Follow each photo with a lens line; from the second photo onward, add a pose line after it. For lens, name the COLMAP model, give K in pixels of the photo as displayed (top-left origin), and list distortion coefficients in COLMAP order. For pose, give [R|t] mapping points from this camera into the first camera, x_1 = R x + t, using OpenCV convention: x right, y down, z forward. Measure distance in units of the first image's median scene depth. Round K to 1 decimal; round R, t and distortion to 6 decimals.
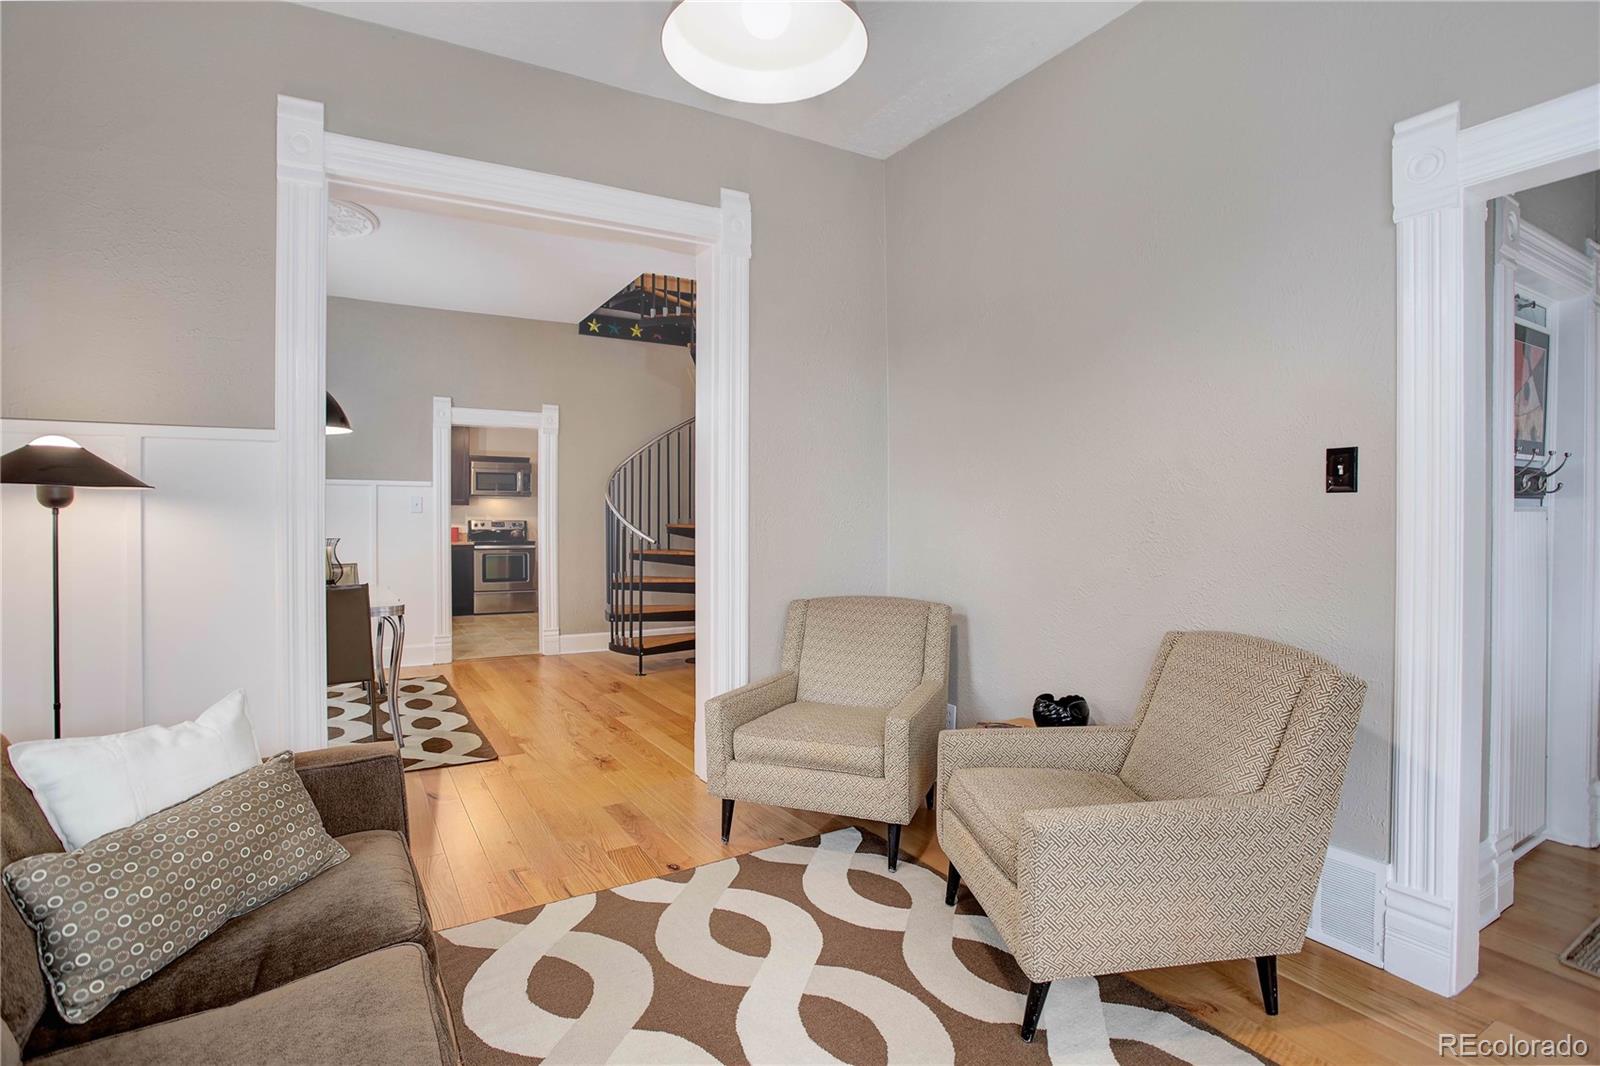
lens RADIAL K [[785.2, 0, 793.4], [0, 785.2, 529.7], [0, 0, 1]] dist [-0.073569, 0.031985]
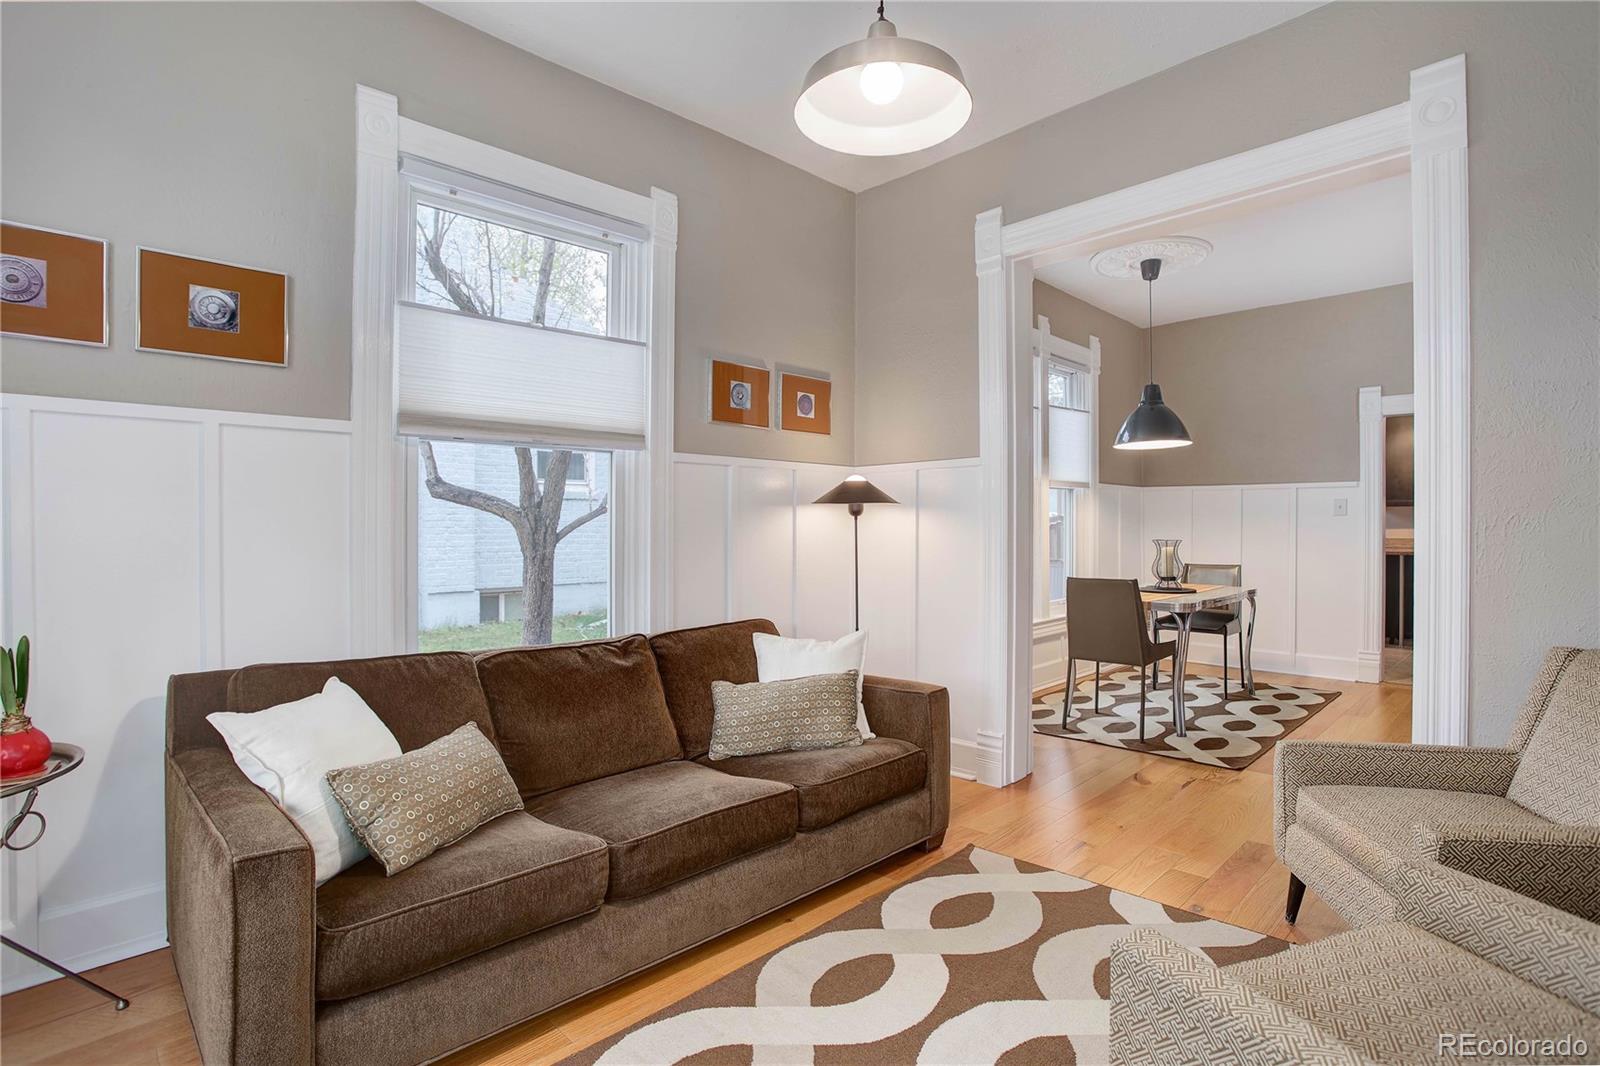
lens RADIAL K [[785.2, 0, 793.4], [0, 785.2, 529.7], [0, 0, 1]] dist [-0.073569, 0.031985]
pose [[0.236352, 0.004574, -0.971657, 0.232868], [-0.010439, 0.999943, 0.002168, 0.000113], [0.971611, 0.009631, 0.236387, 0.130886]]
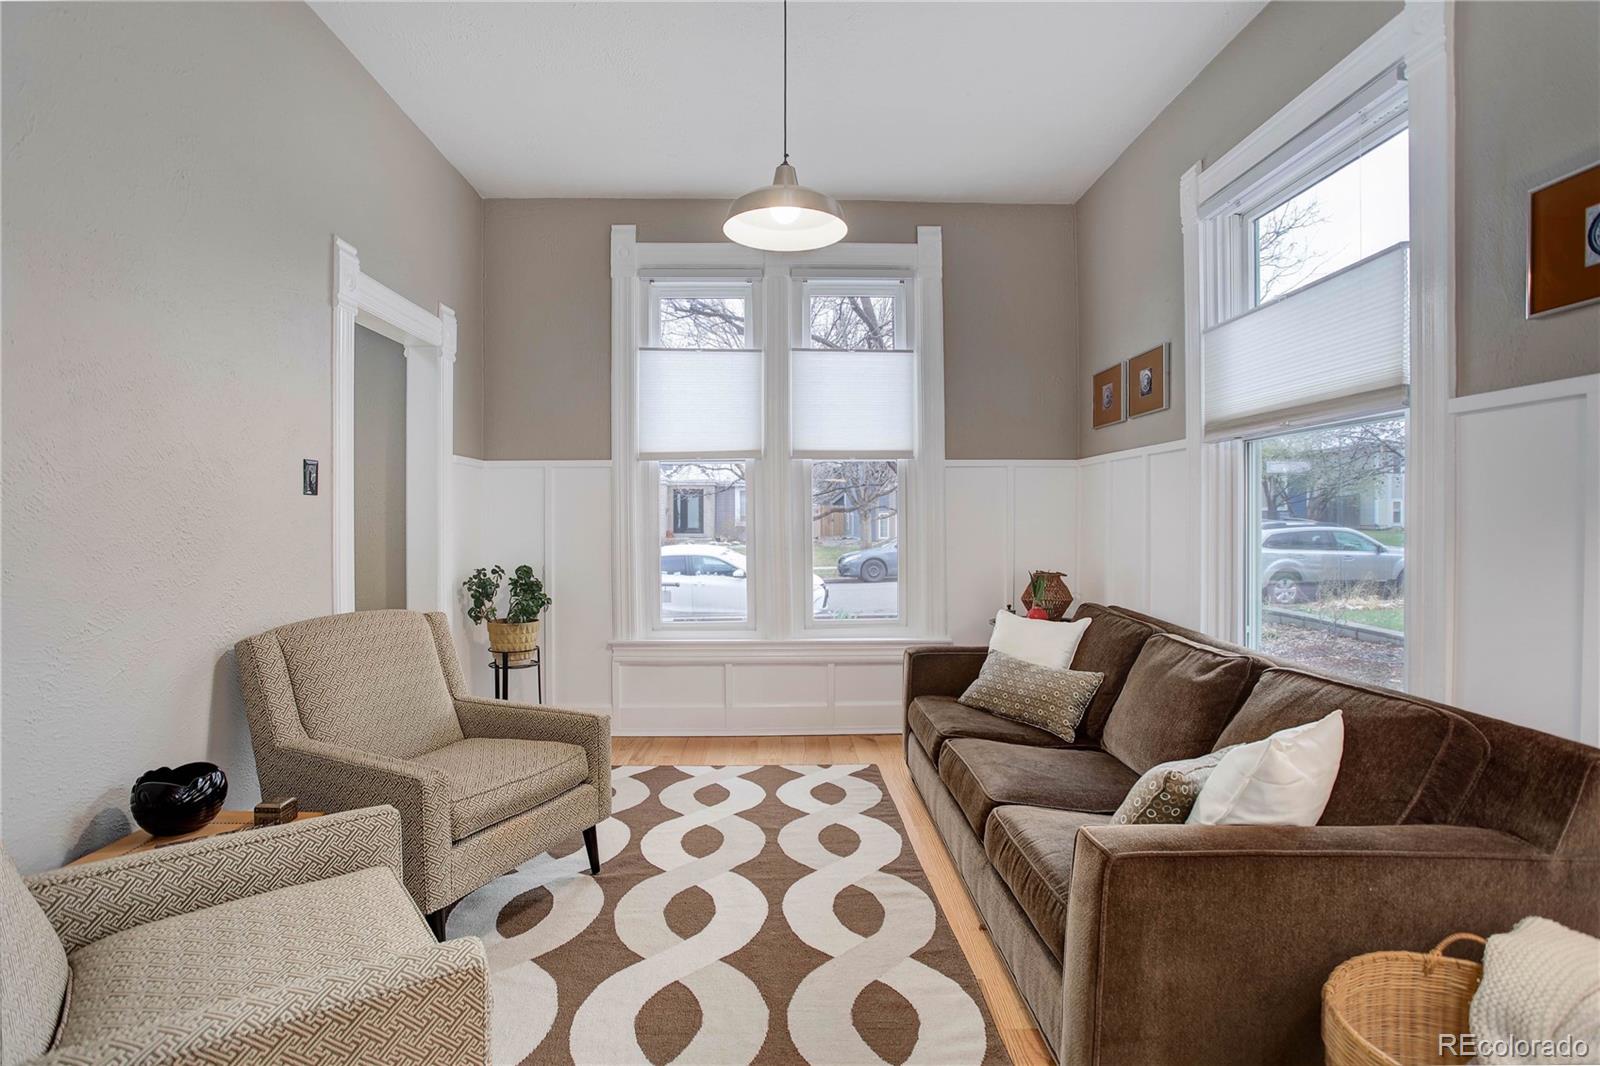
lens RADIAL K [[785.2, 0, 793.4], [0, 785.2, 529.7], [0, 0, 1]] dist [-0.073569, 0.031985]
pose [[-0.868011, -0.011397, 0.496414, -0.192893], [0.004822, 0.999496, 0.031379, -0.008402], [-0.496521, 0.029631, -0.867519, 0.535770]]
